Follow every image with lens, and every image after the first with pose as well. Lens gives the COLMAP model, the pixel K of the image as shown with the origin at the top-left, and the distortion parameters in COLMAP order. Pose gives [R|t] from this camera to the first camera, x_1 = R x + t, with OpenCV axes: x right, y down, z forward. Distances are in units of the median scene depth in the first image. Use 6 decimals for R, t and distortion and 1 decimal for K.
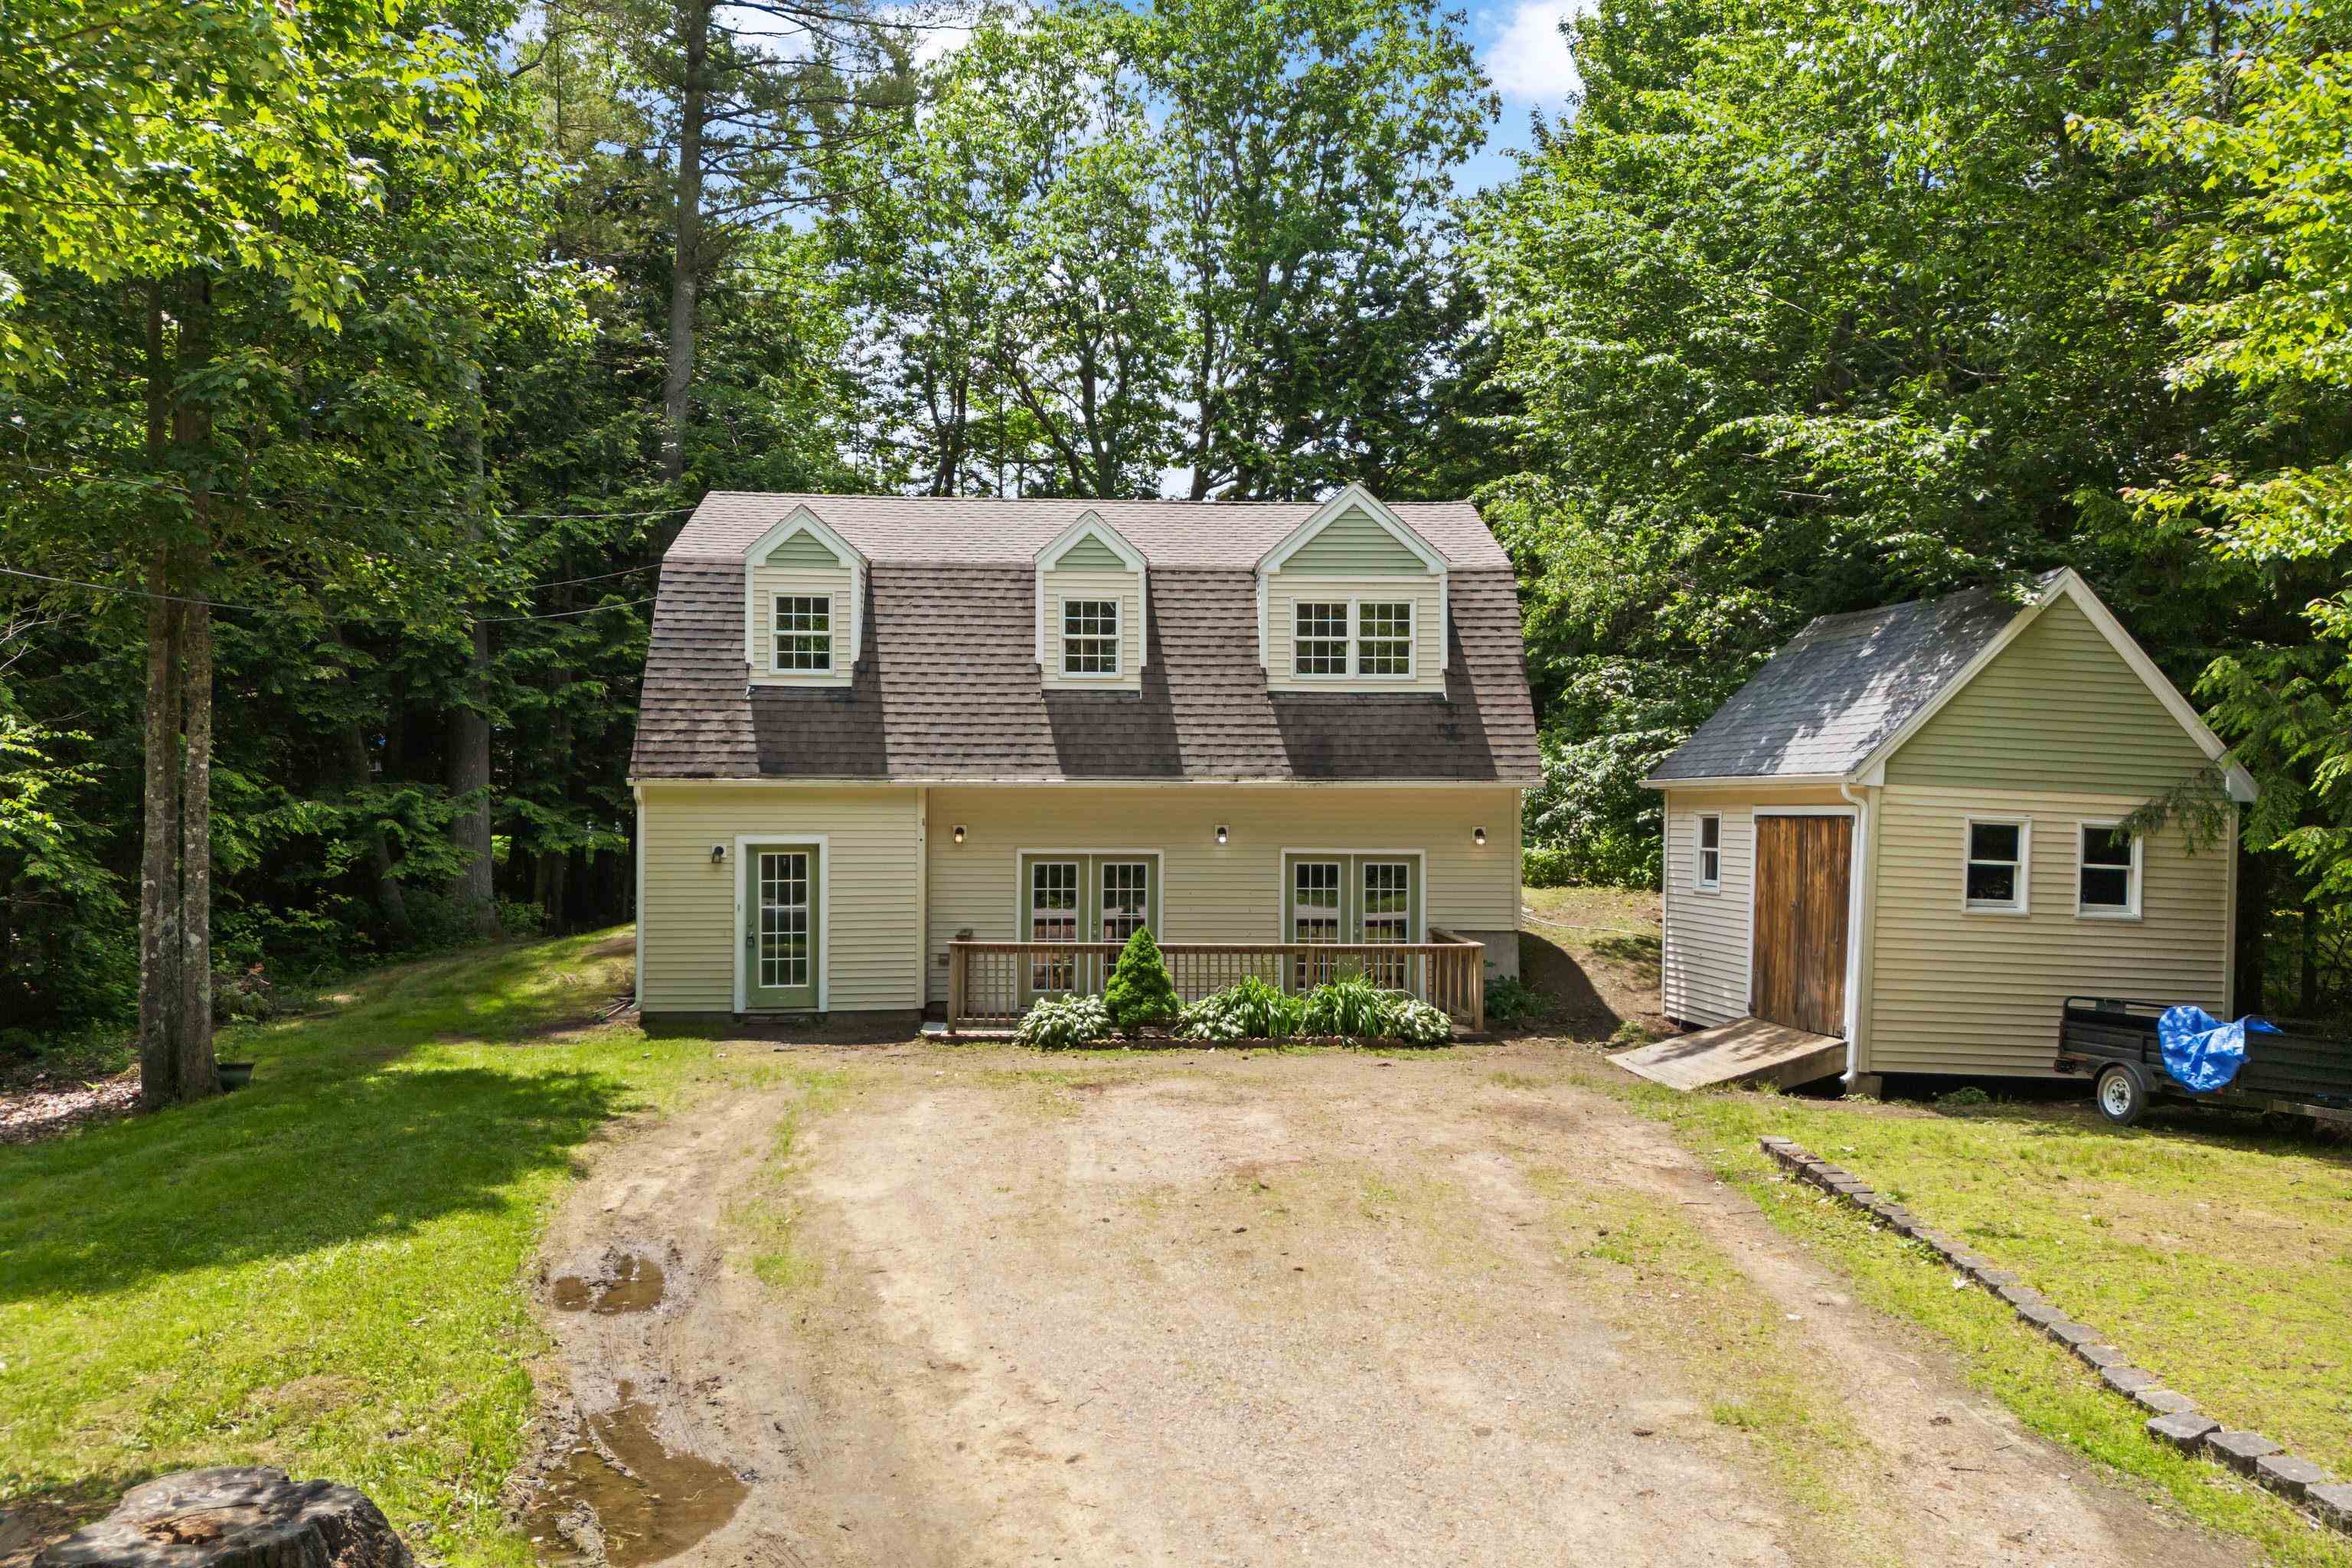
lens RADIAL K [[1732.8, 0, 1200.6], [0, 1732.8, 781.5], [0, 0, 1]] dist [0.074139, -0.076900]
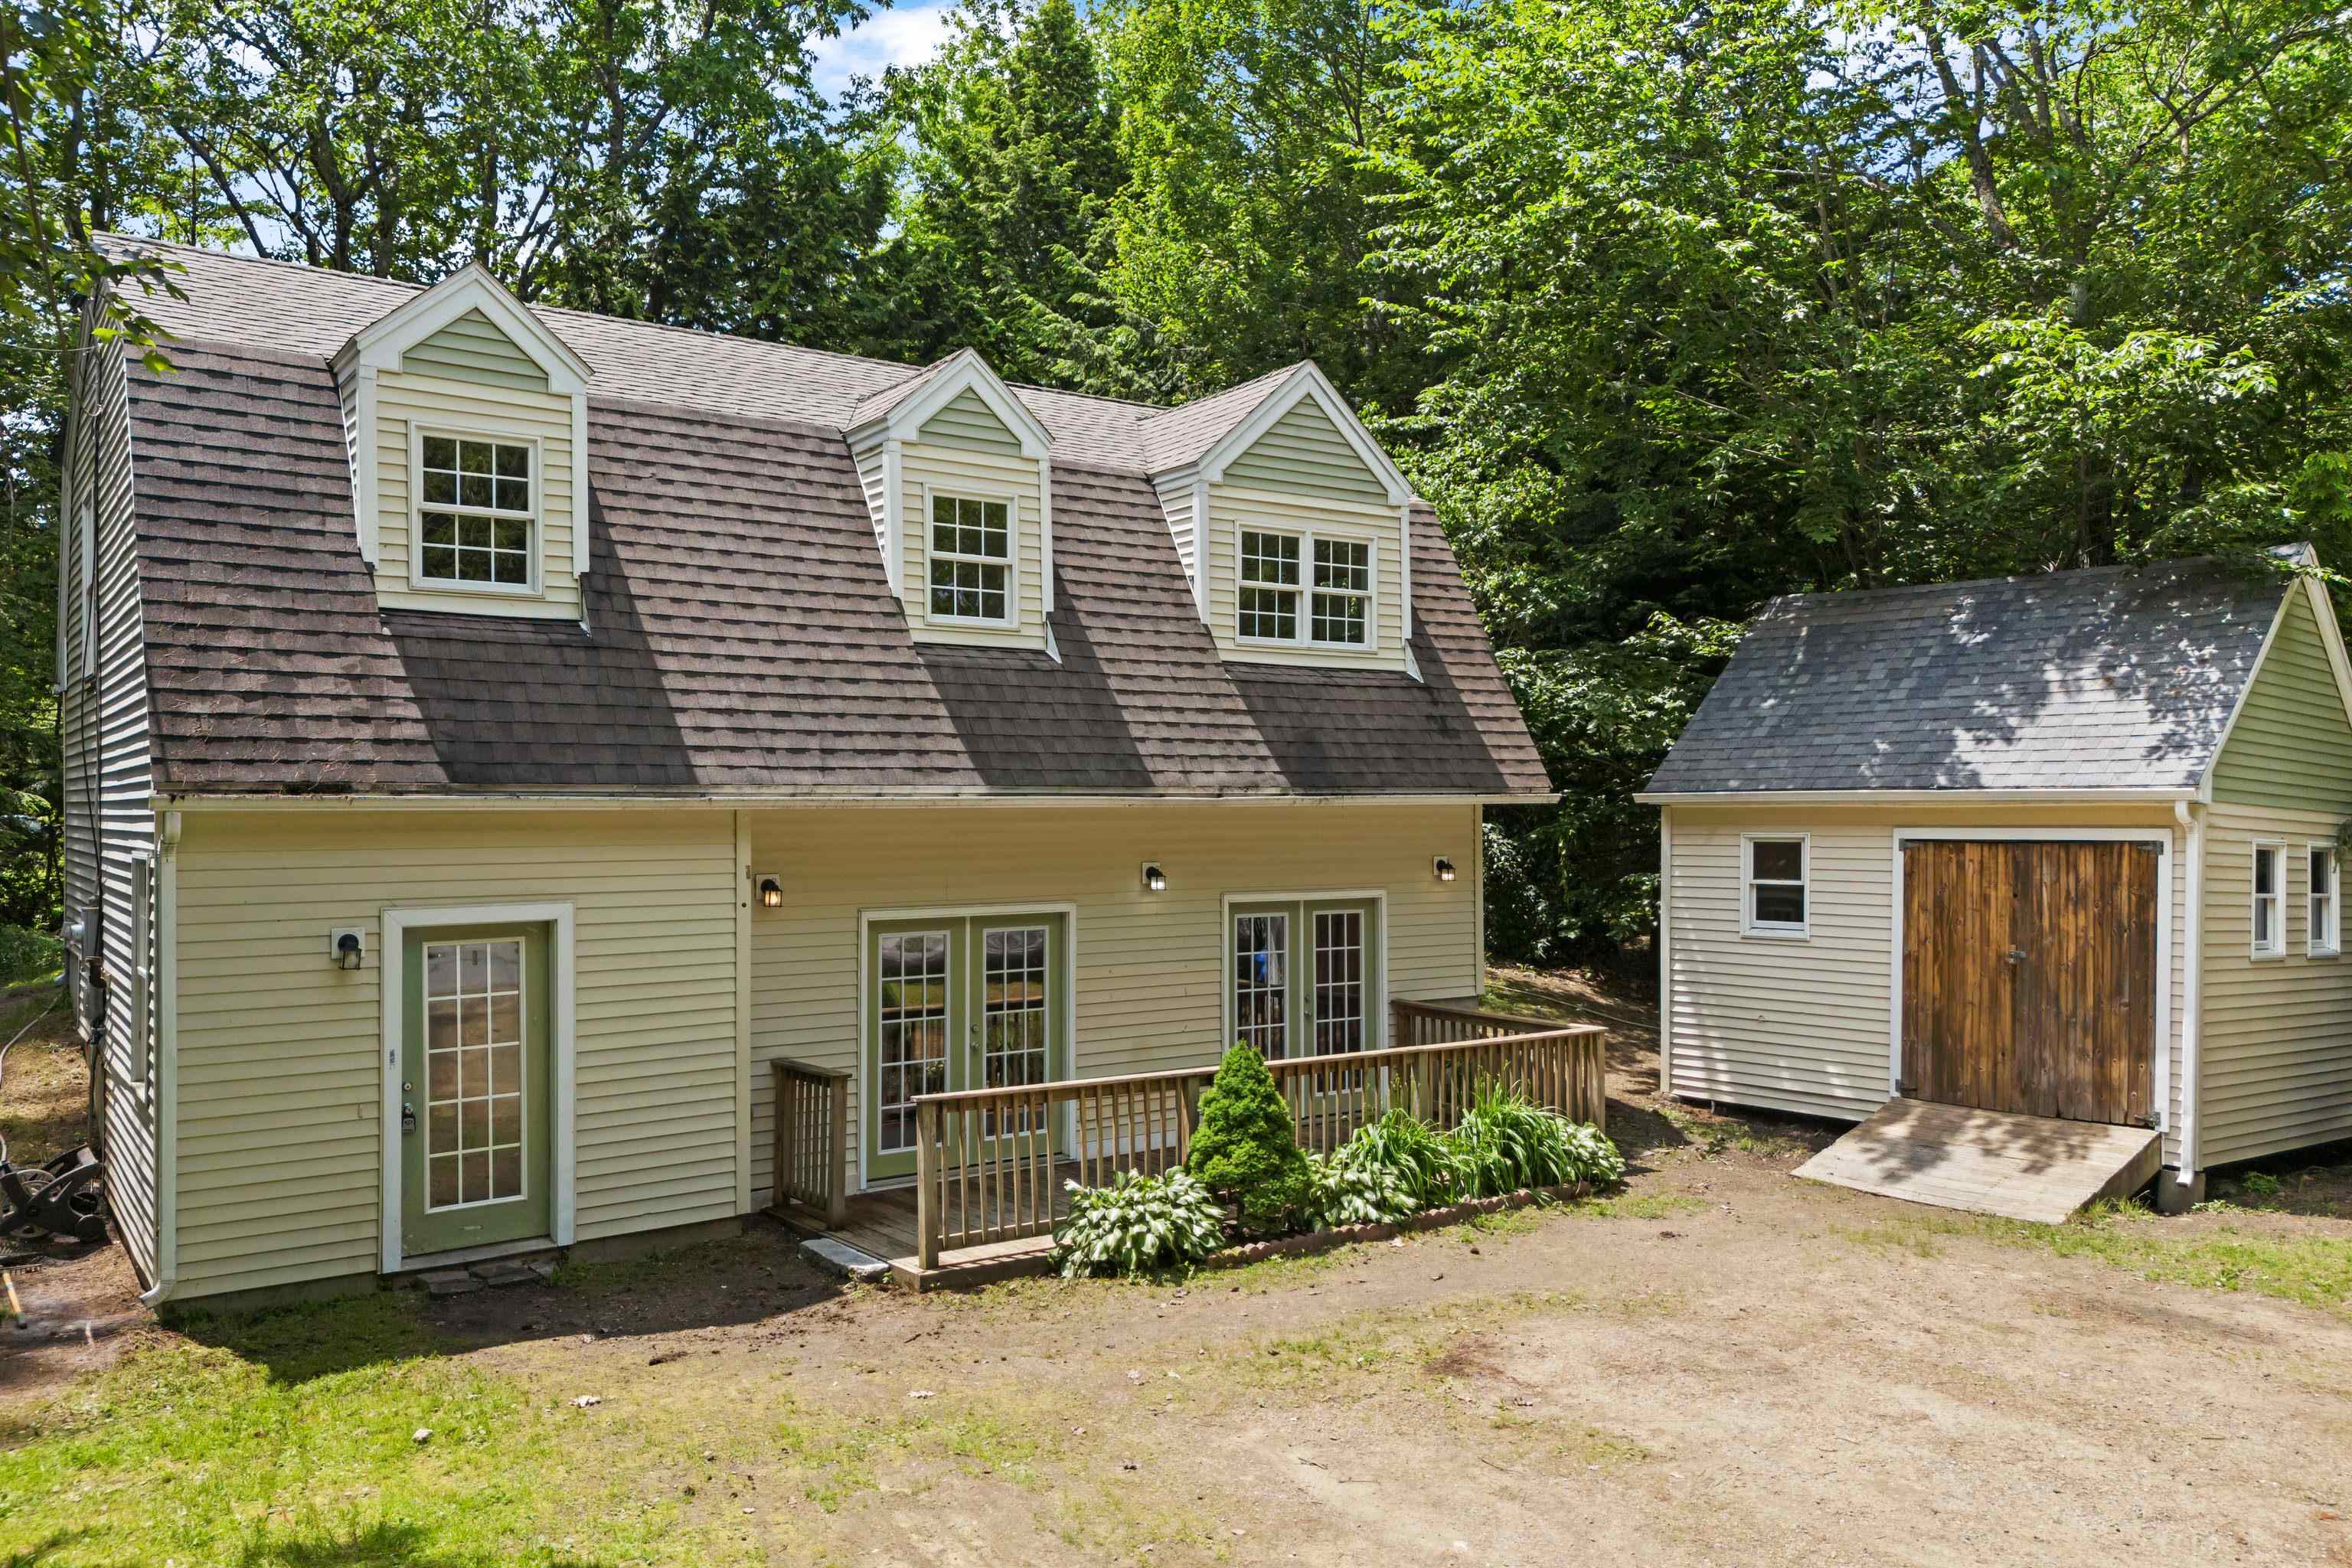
lens RADIAL K [[1732.8, 0, 1180.6], [0, 1732.8, 807.9], [0, 0, 1]] dist [0.074139, -0.076900]
pose [[0.848893, -0.006529, 0.528525, -0.335264], [-0.000850, 0.999906, 0.013717, -0.004832], [-0.528565, -0.012093, 0.848807, 0.460783]]
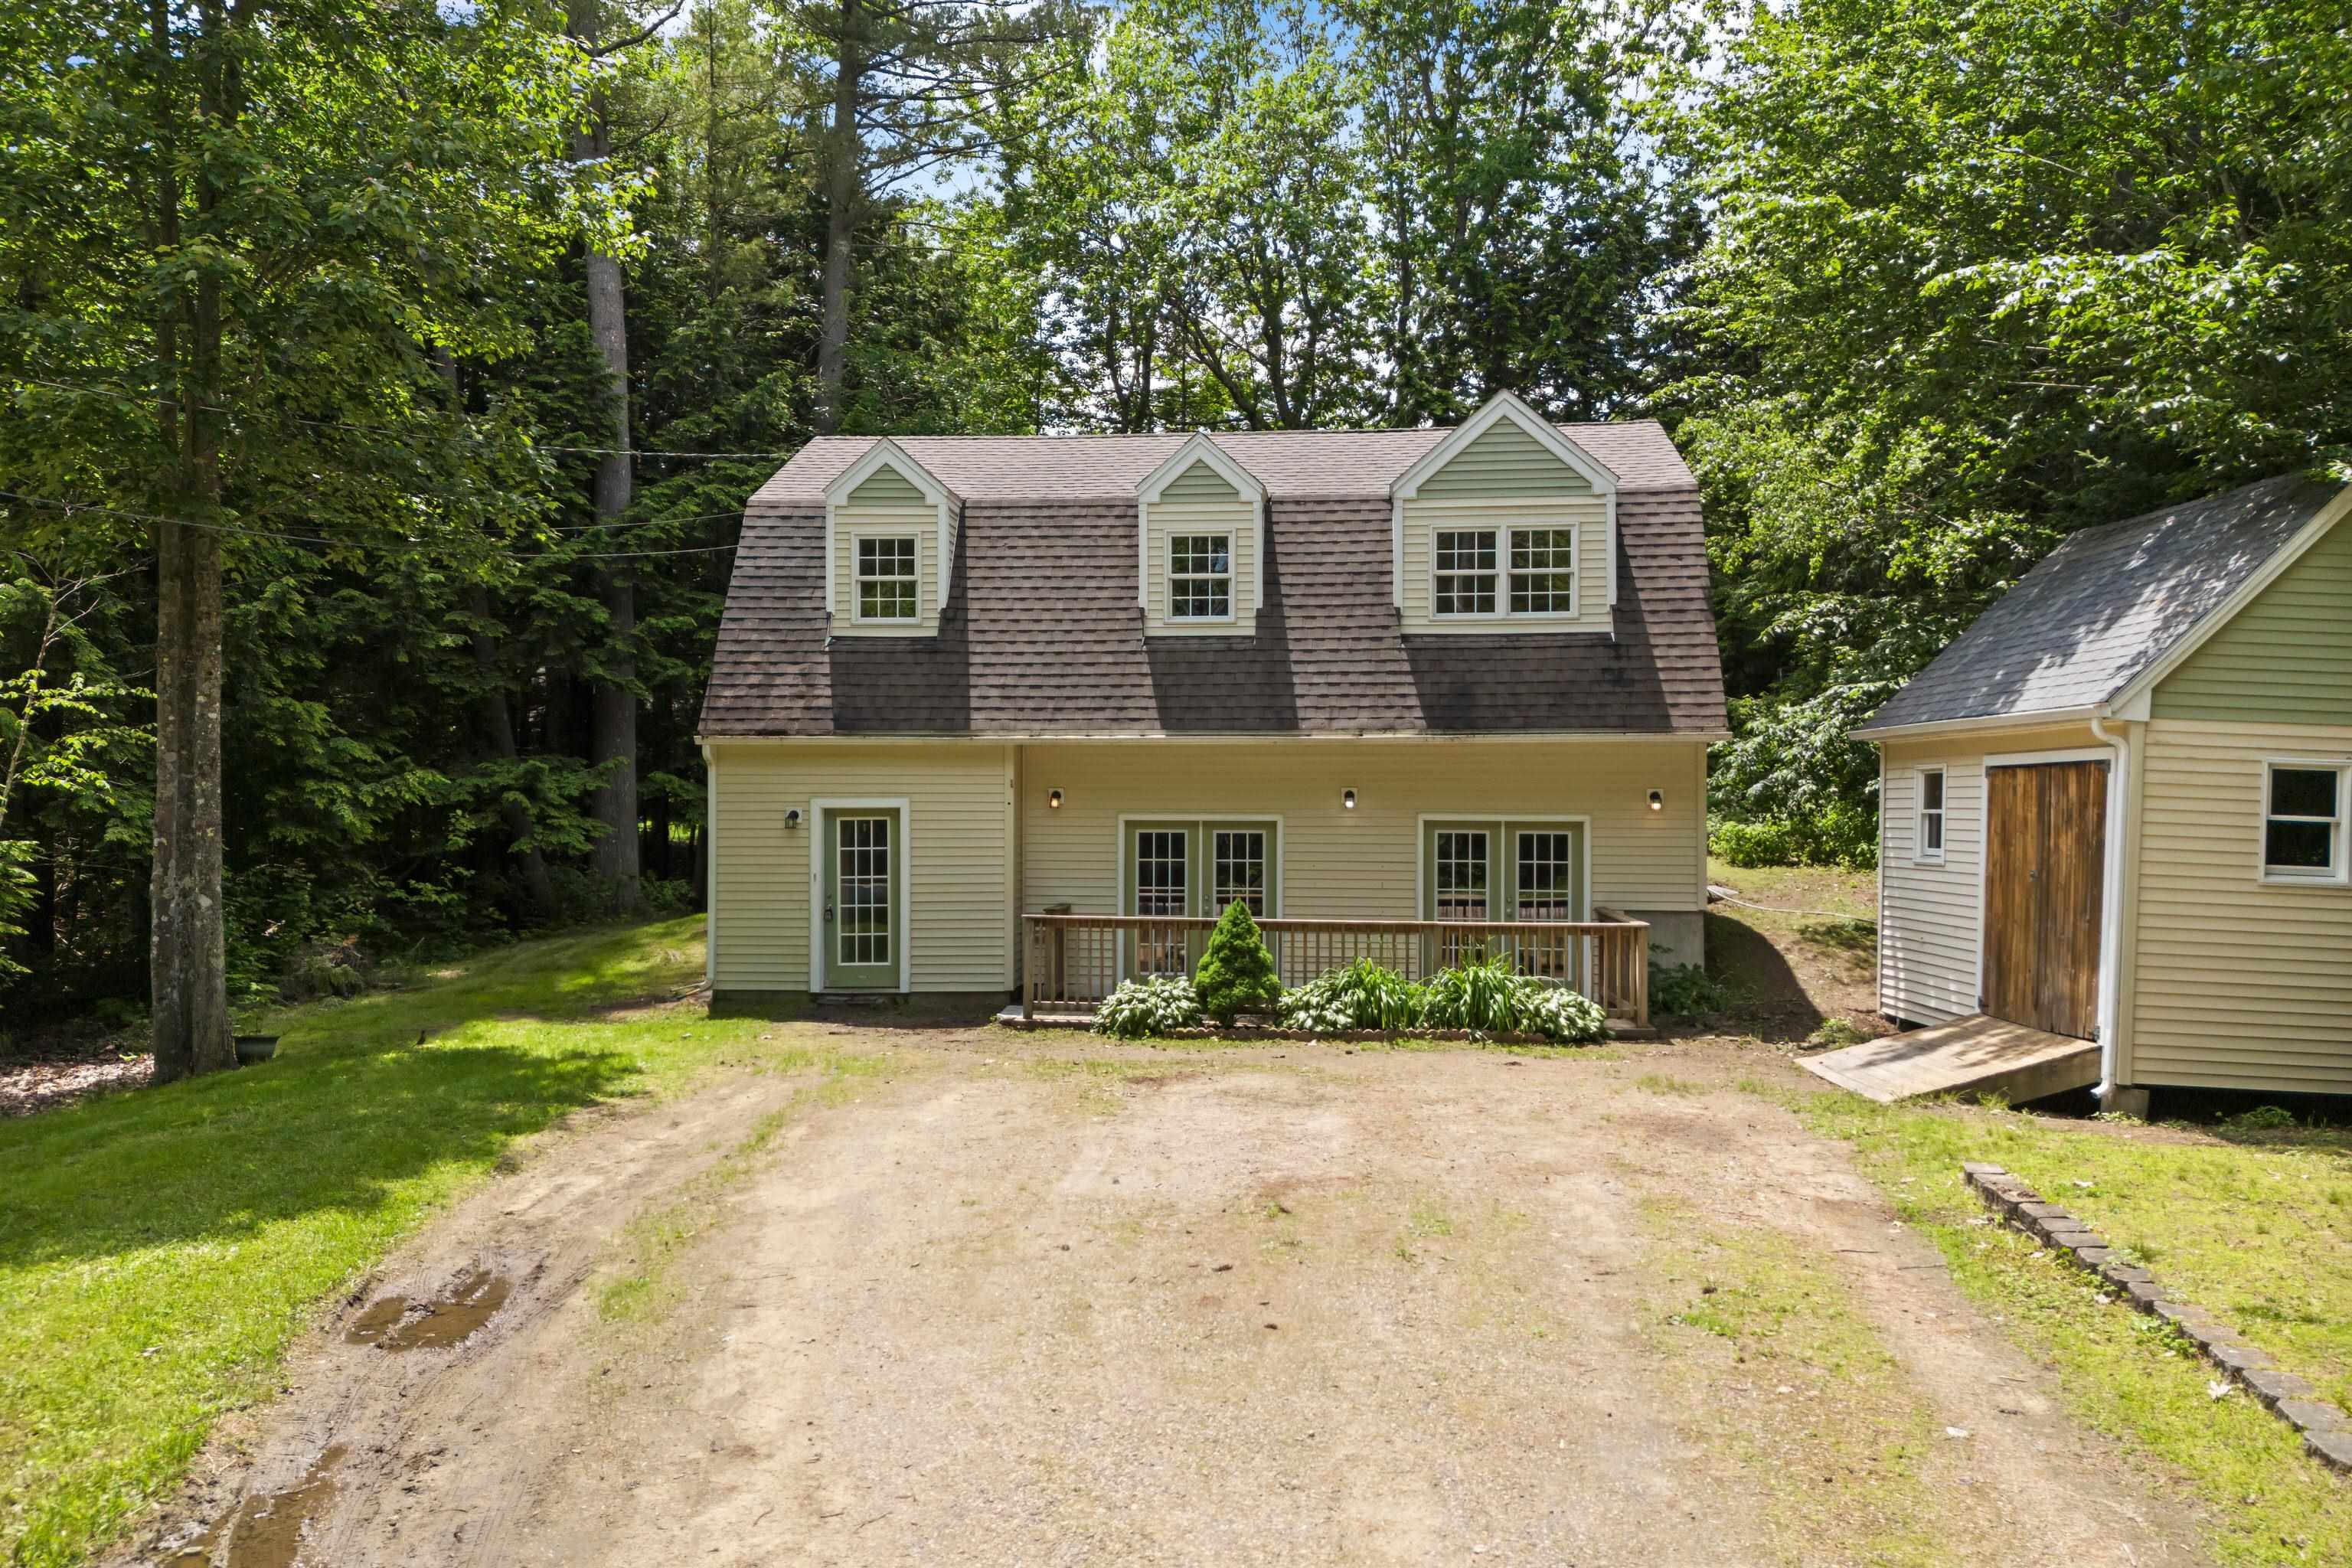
lens RADIAL K [[1732.8, 0, 1194.5], [0, 1732.8, 782.5], [0, 0, 1]] dist [0.074139, -0.076900]
pose [[0.989035, -0.004022, -0.147627, 0.066676], [0.004123, 0.999991, 0.000380, 0.022731], [0.147624, -0.000985, 0.989043, 0.125661]]
